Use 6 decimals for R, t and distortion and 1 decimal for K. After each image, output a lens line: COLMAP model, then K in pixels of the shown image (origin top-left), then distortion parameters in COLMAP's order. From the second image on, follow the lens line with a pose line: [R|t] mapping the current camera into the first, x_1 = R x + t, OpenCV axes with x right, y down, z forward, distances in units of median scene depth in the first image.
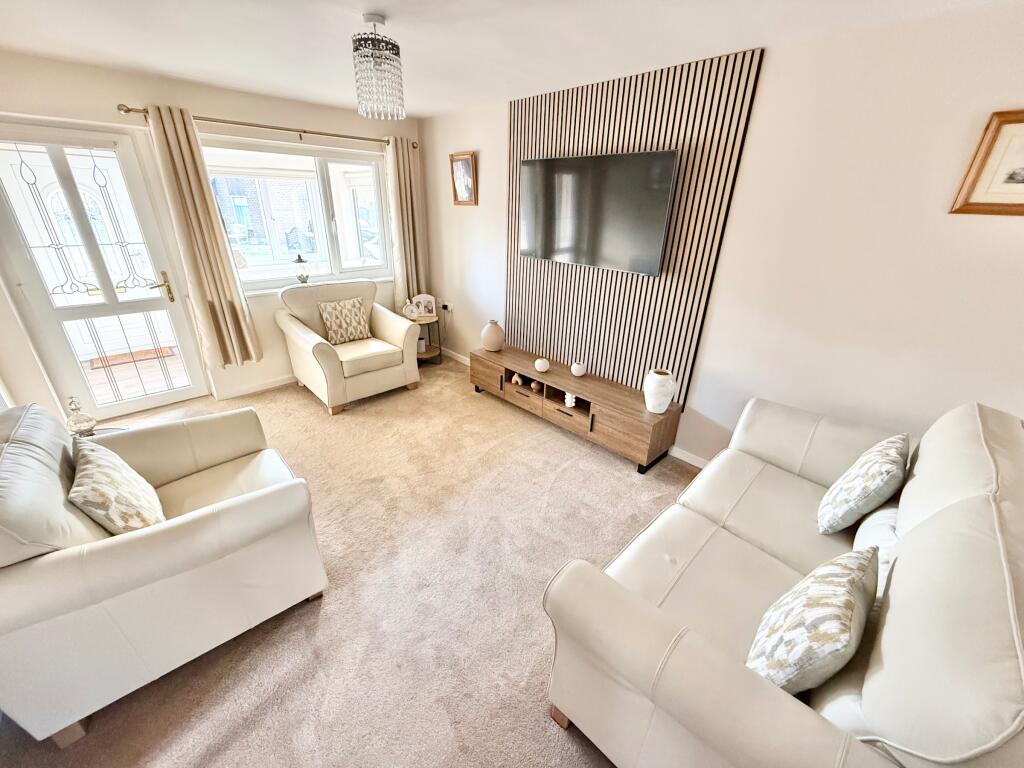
lens RADIAL K [[408.6, 0, 511.3], [0, 408.6, 386.2], [0, 0, 1]] dist [0.001774, 0.000381]
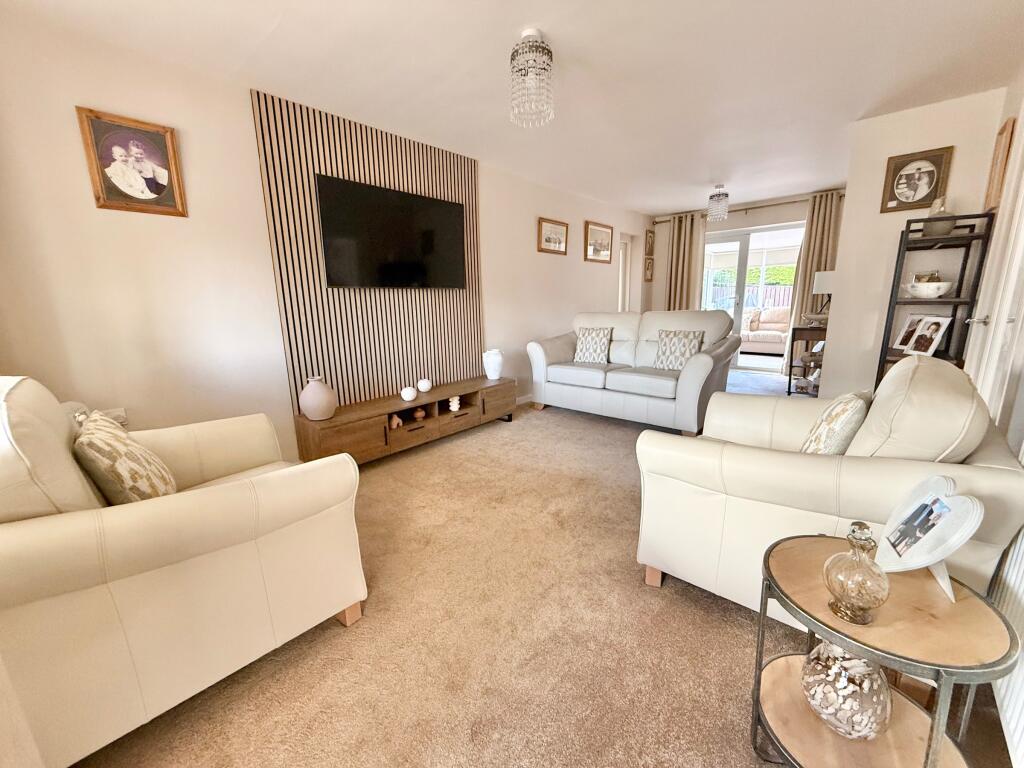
lens RADIAL K [[408.6, 0, 511.6], [0, 408.6, 380.9], [0, 0, 1]] dist [0.001774, 0.000381]
pose [[-0.074160, -0.222599, 0.972085, -0.917994], [0.421512, 0.876418, 0.232849, -0.212039], [-0.903785, 0.427014, 0.028833, 0.801234]]
